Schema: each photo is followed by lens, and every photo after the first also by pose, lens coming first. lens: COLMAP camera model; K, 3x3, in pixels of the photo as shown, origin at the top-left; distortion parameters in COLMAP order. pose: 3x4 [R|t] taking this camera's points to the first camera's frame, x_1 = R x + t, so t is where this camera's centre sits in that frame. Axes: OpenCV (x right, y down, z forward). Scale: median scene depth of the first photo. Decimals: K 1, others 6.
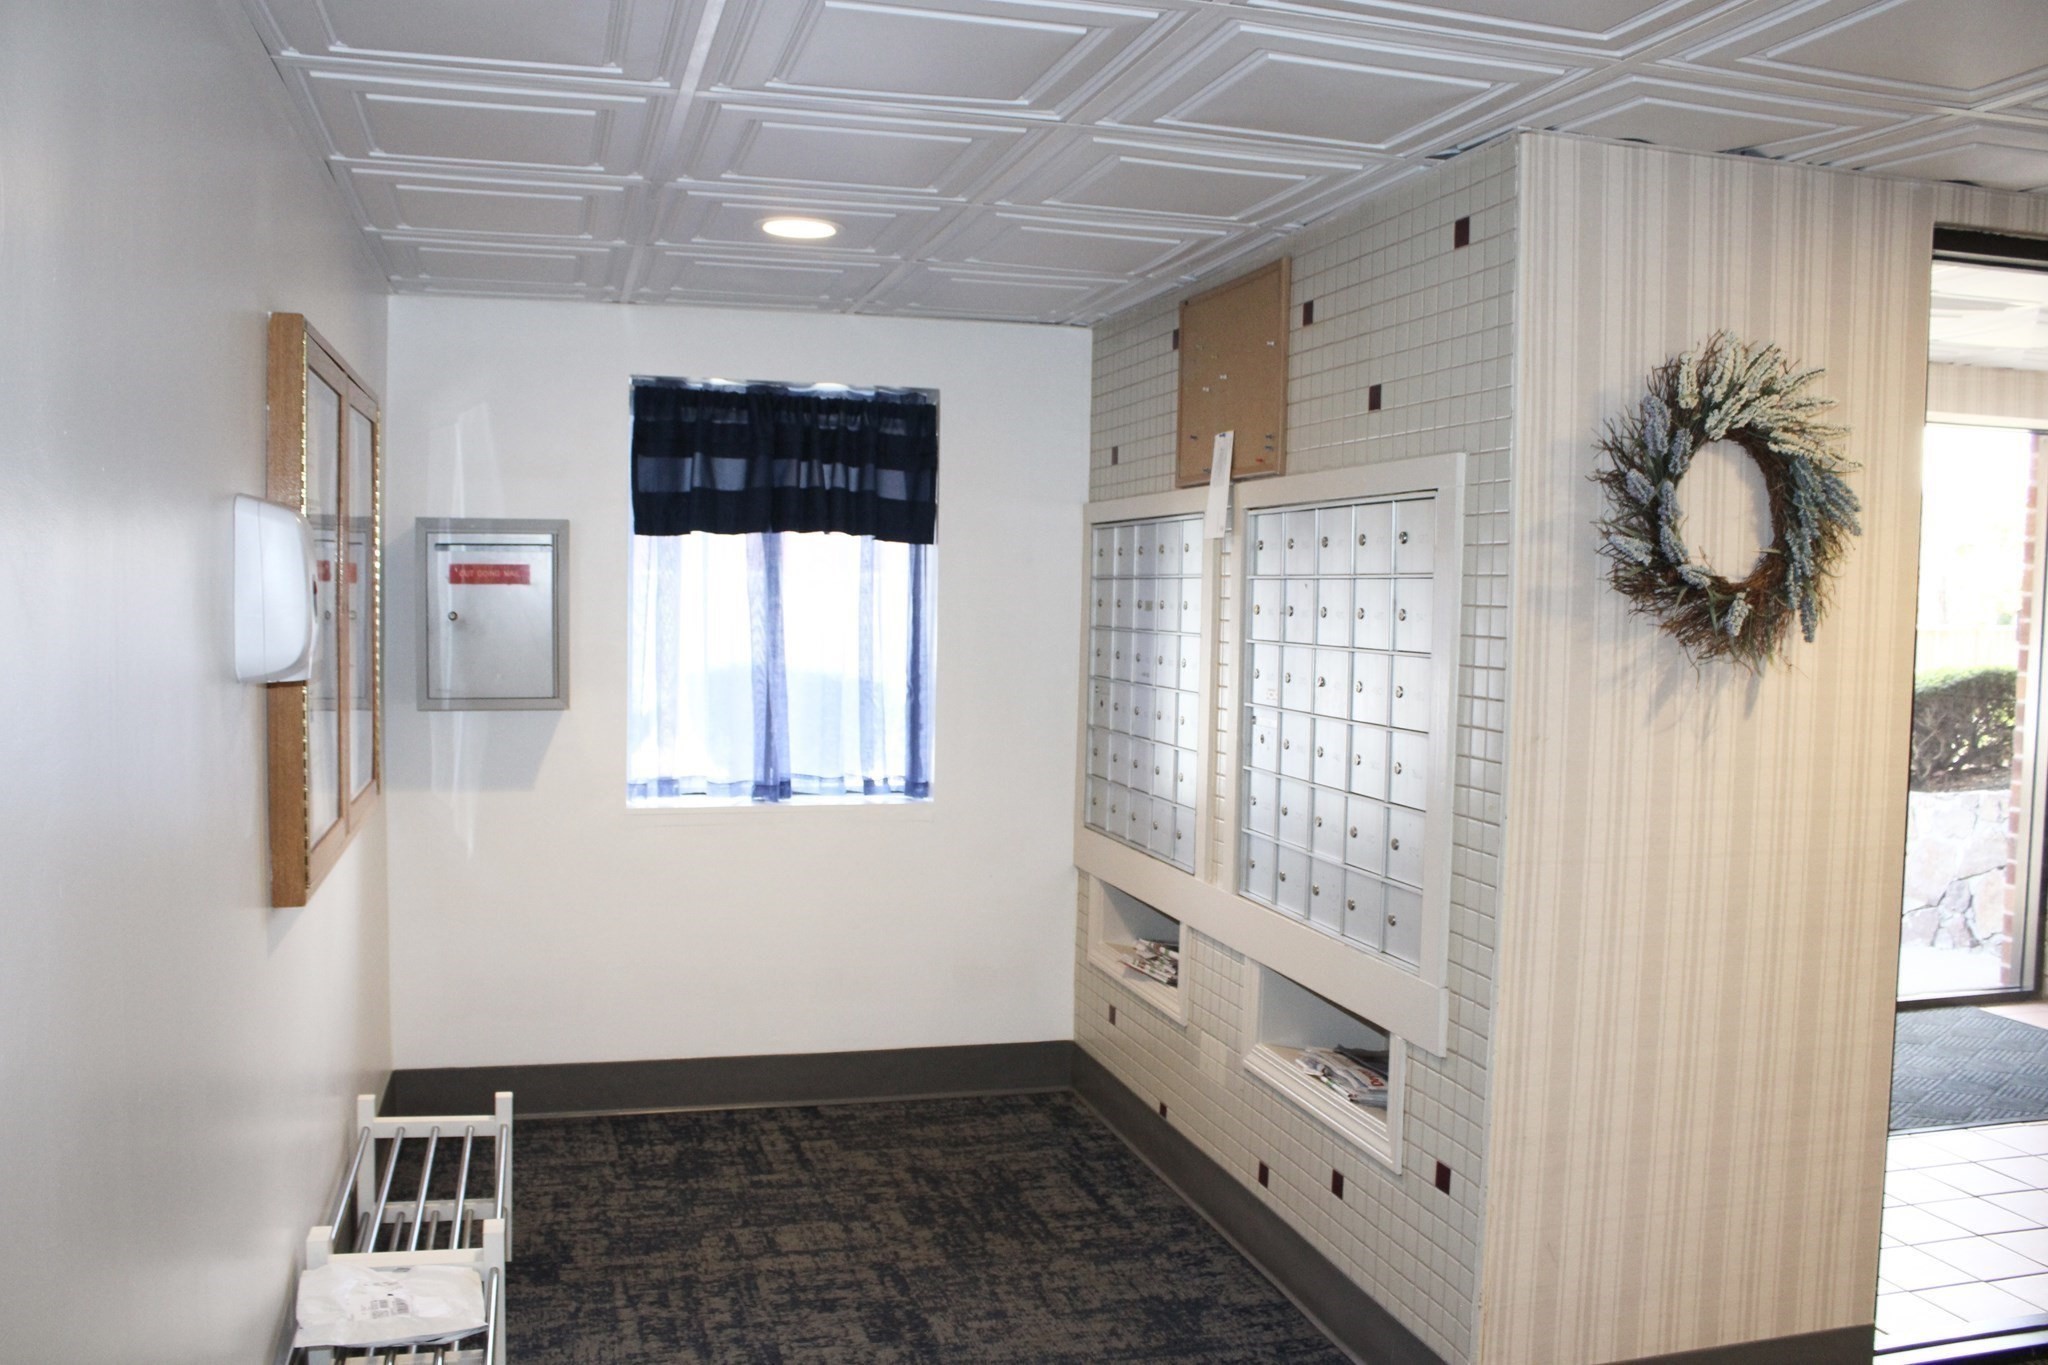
lens RADIAL K [[1700.3, 0, 1014.4], [0, 1700.3, 694.1], [0, 0, 1]] dist [-0.168304, 0.147856]
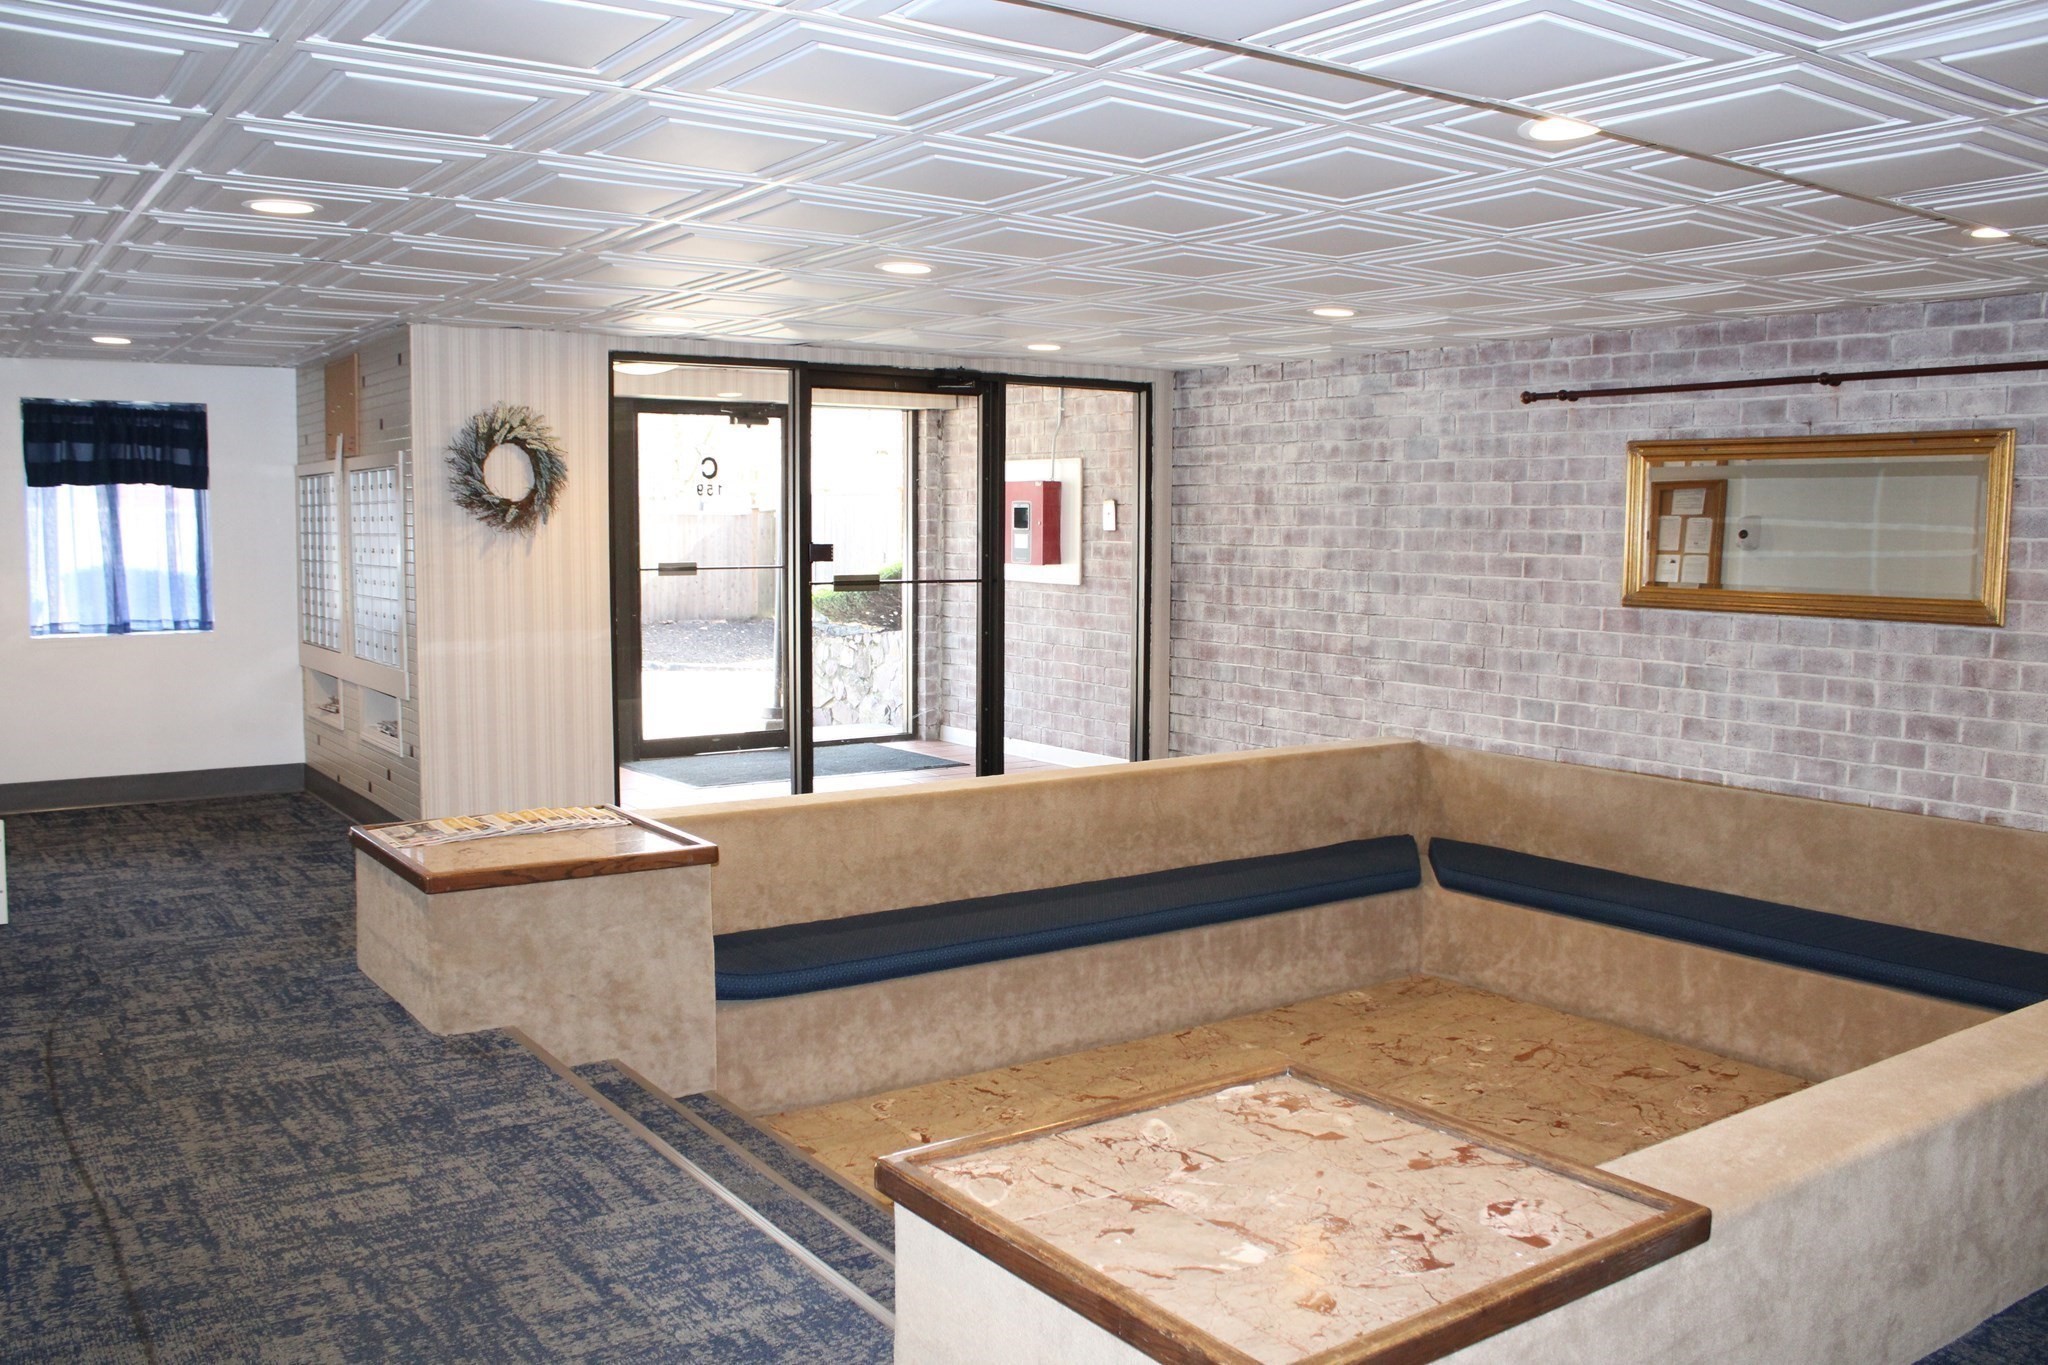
lens RADIAL K [[1700.3, 0, 1014.4], [0, 1700.3, 694.1], [0, 0, 1]] dist [-0.168304, 0.147856]
pose [[0.942720, -0.048014, 0.330112, 0.180663], [0.033237, 0.998183, 0.050266, 0.072619], [-0.331926, -0.036415, 0.942602, -0.980418]]
